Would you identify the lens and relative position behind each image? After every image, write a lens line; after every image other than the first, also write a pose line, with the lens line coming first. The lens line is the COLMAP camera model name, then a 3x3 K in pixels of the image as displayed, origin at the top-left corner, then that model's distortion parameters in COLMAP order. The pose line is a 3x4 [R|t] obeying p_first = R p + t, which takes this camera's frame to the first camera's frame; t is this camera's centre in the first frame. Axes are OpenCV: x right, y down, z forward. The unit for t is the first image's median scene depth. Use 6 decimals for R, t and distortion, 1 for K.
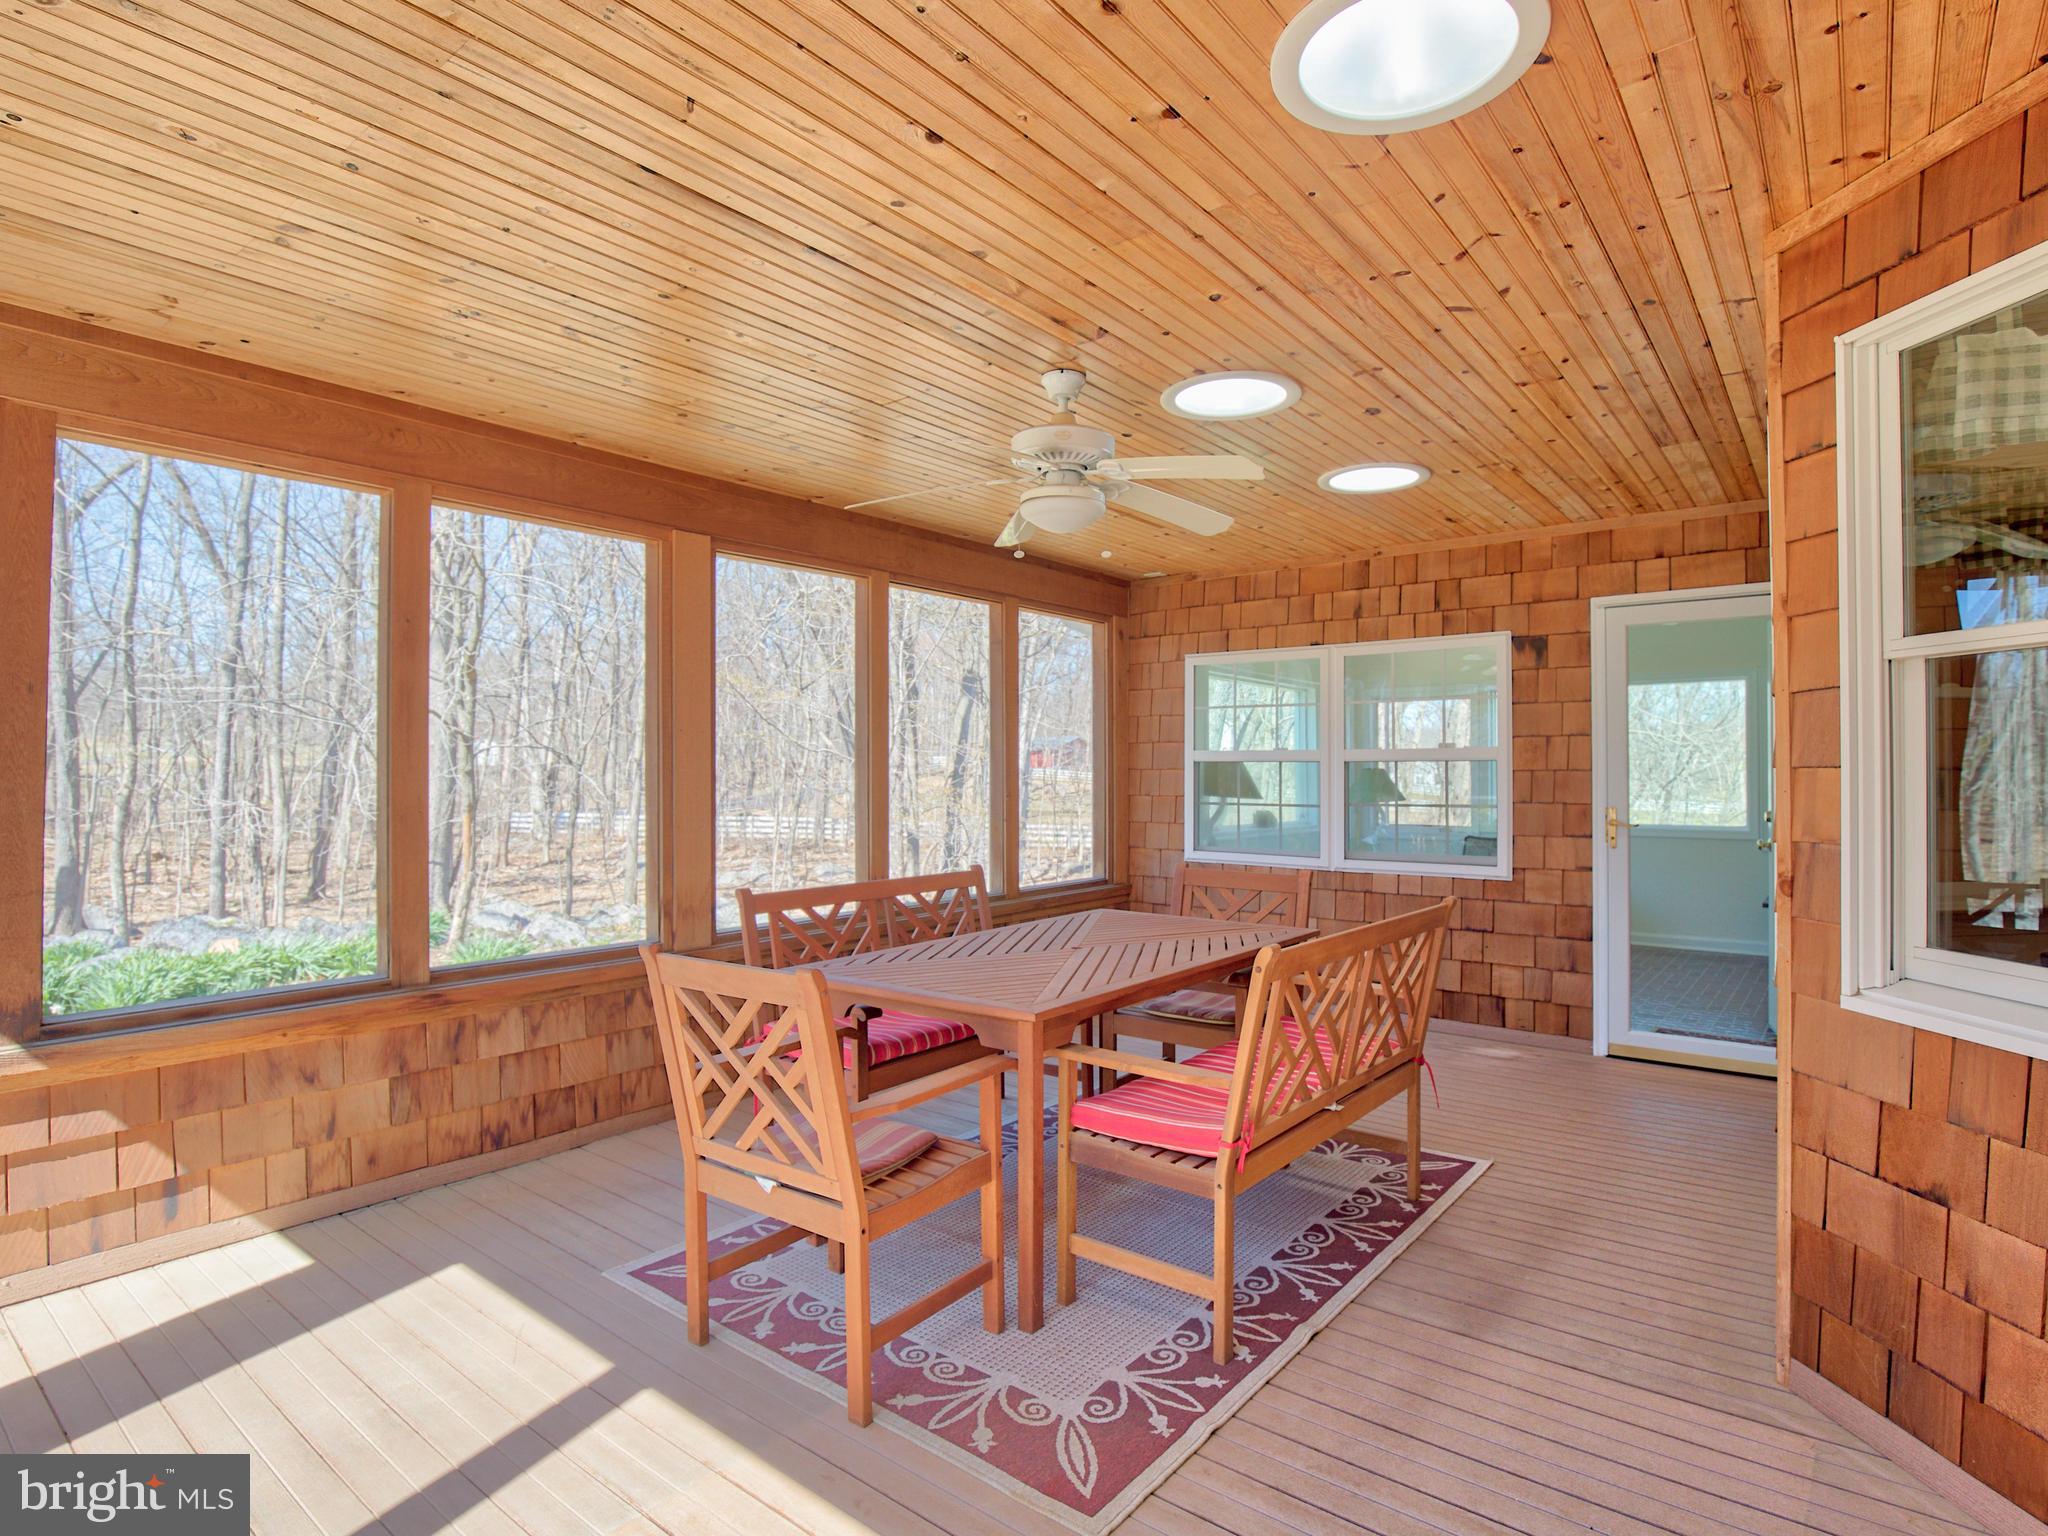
lens RADIAL K [[1055.0, 0, 1033.6], [0, 1055.0, 762.4], [0, 0, 1]] dist [-0.031443, 0.000471]
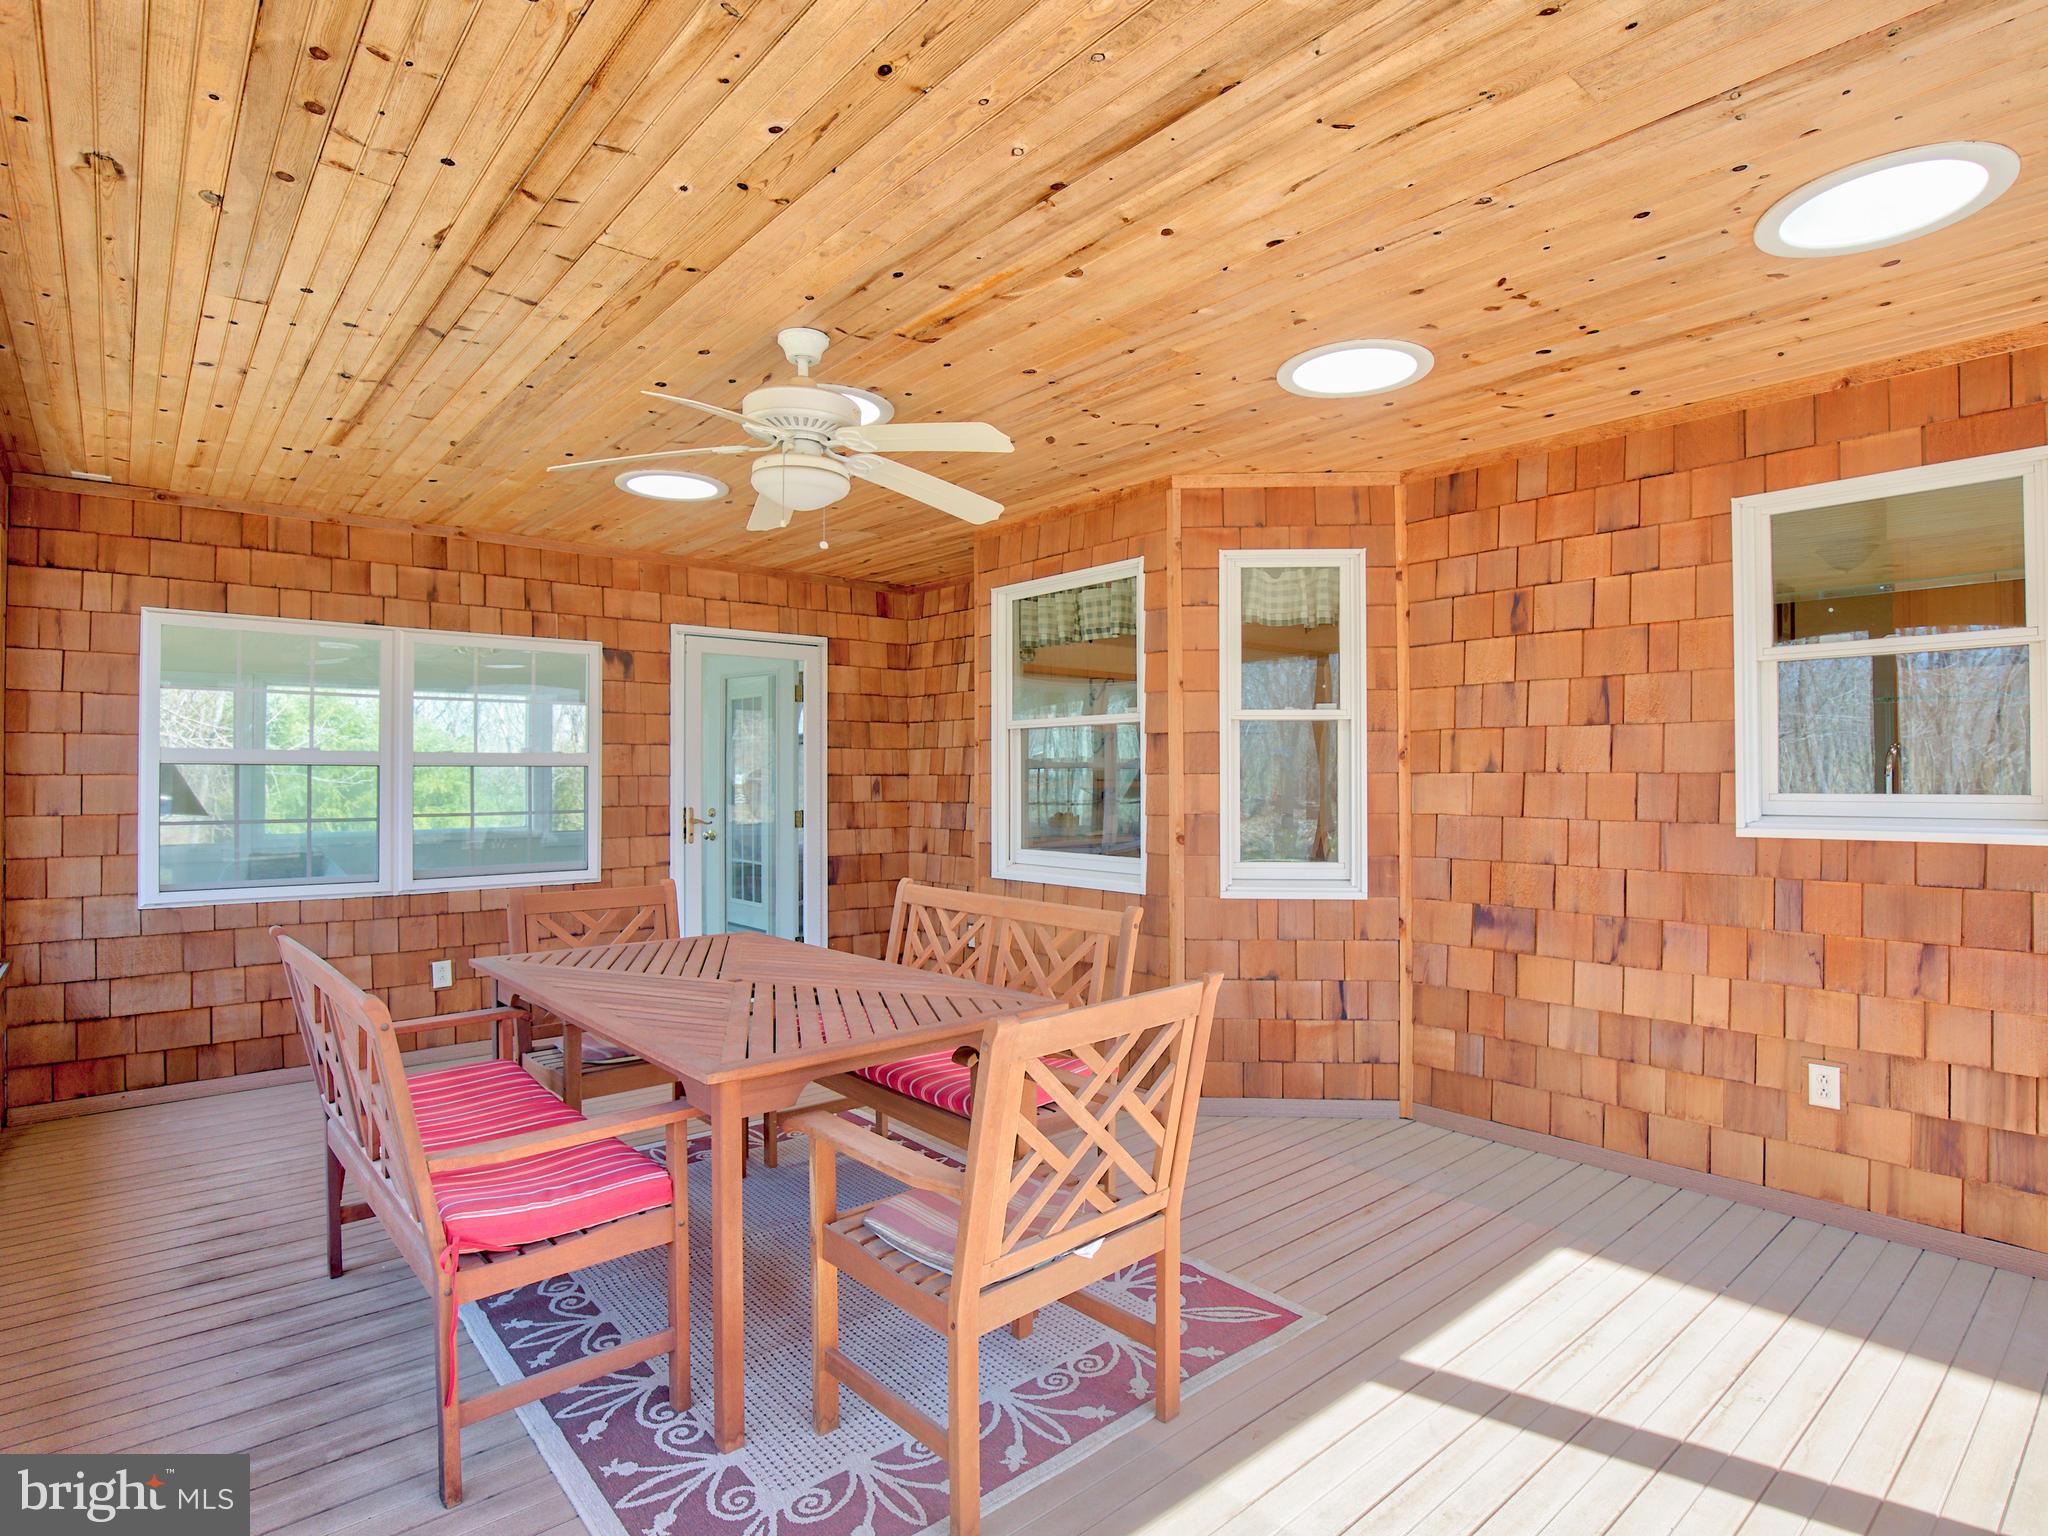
lens RADIAL K [[1055.0, 0, 1033.6], [0, 1055.0, 762.4], [0, 0, 1]] dist [-0.031443, 0.000471]
pose [[0.201511, 0.012995, 0.979400, -0.617081], [-0.006375, 0.999908, -0.011956, 0.004782], [-0.979466, -0.003835, 0.201575, 0.478334]]
